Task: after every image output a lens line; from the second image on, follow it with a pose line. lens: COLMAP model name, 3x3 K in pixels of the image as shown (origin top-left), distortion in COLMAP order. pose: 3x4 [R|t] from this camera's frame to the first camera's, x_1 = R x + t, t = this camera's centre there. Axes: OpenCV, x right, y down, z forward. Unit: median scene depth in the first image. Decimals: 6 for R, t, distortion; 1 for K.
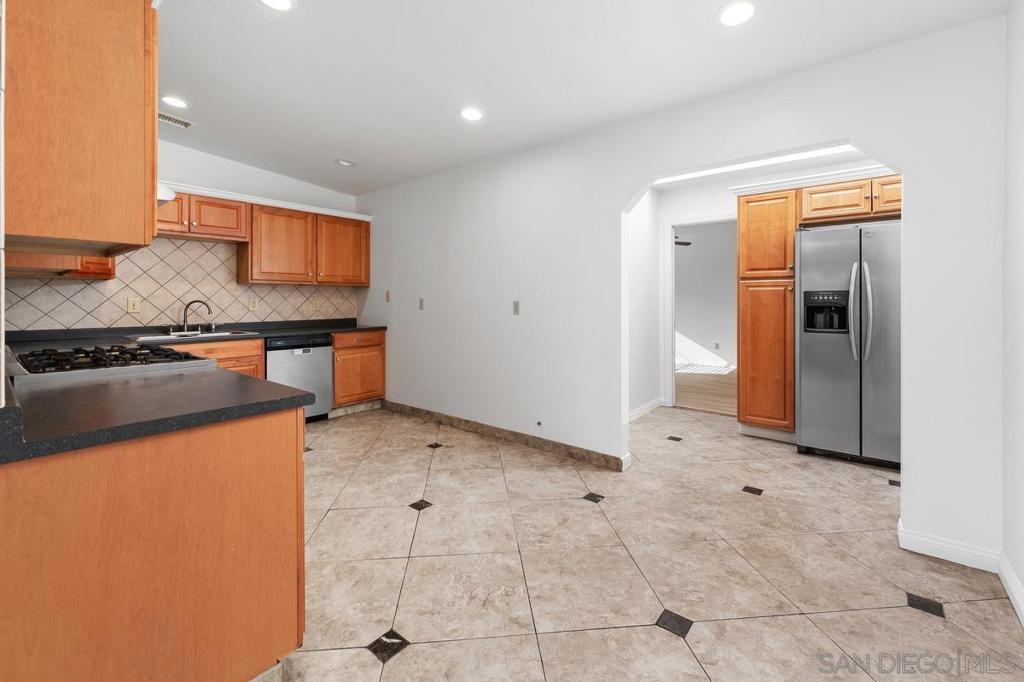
lens RADIAL K [[418.4, 0, 512.1], [0, 418.4, 301.2], [0, 0, 1]] dist [-0.000714, 0.000515]
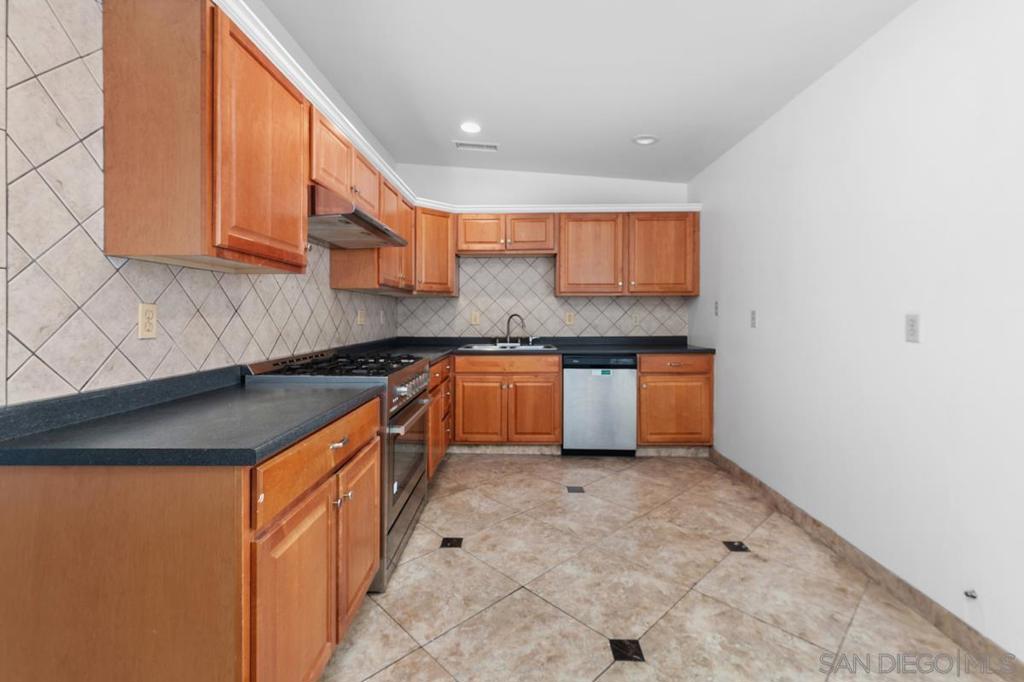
lens RADIAL K [[441.0, 0, 524.3], [0, 441.0, 316.6], [0, 0, 1]] dist [-0.000740, 0.000883]
pose [[0.619609, 0.002551, -0.784907, 0.128552], [-0.000370, 0.999996, 0.002958, 0.001265], [0.784911, -0.001542, 0.619607, 0.329363]]
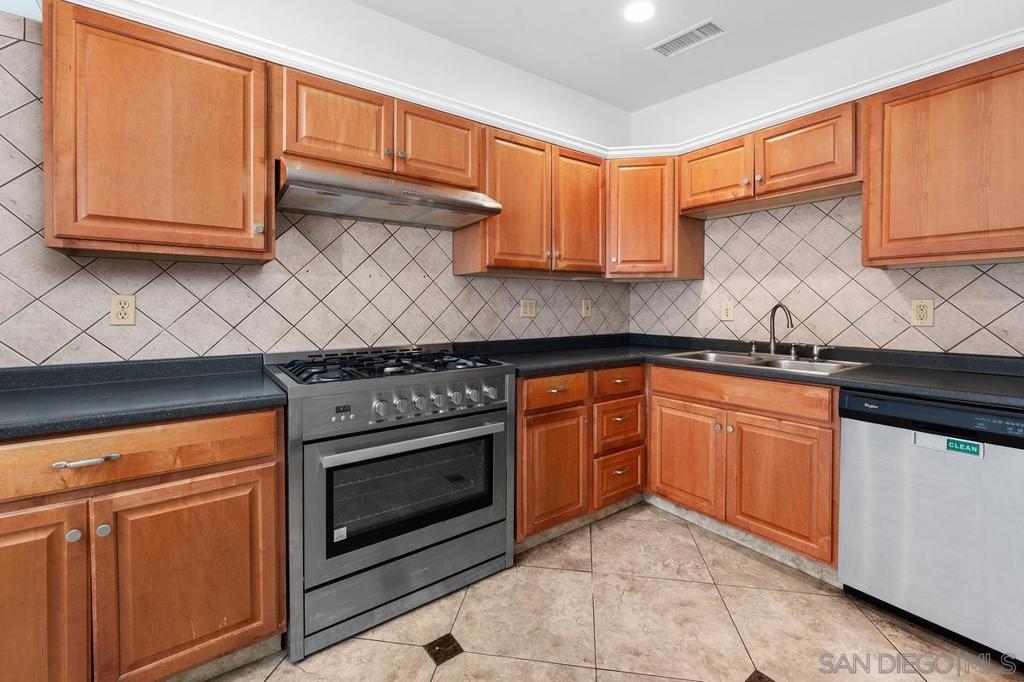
lens RADIAL K [[446.4, 0, 524.1], [0, 446.4, 311.5], [0, 0, 1]] dist [0.013138, -0.000132]
pose [[-0.257928, 0.013112, -0.966075, -0.035680], [-0.002403, 0.999896, 0.014213, 0.000526], [0.966161, 0.005987, -0.257870, 0.804465]]
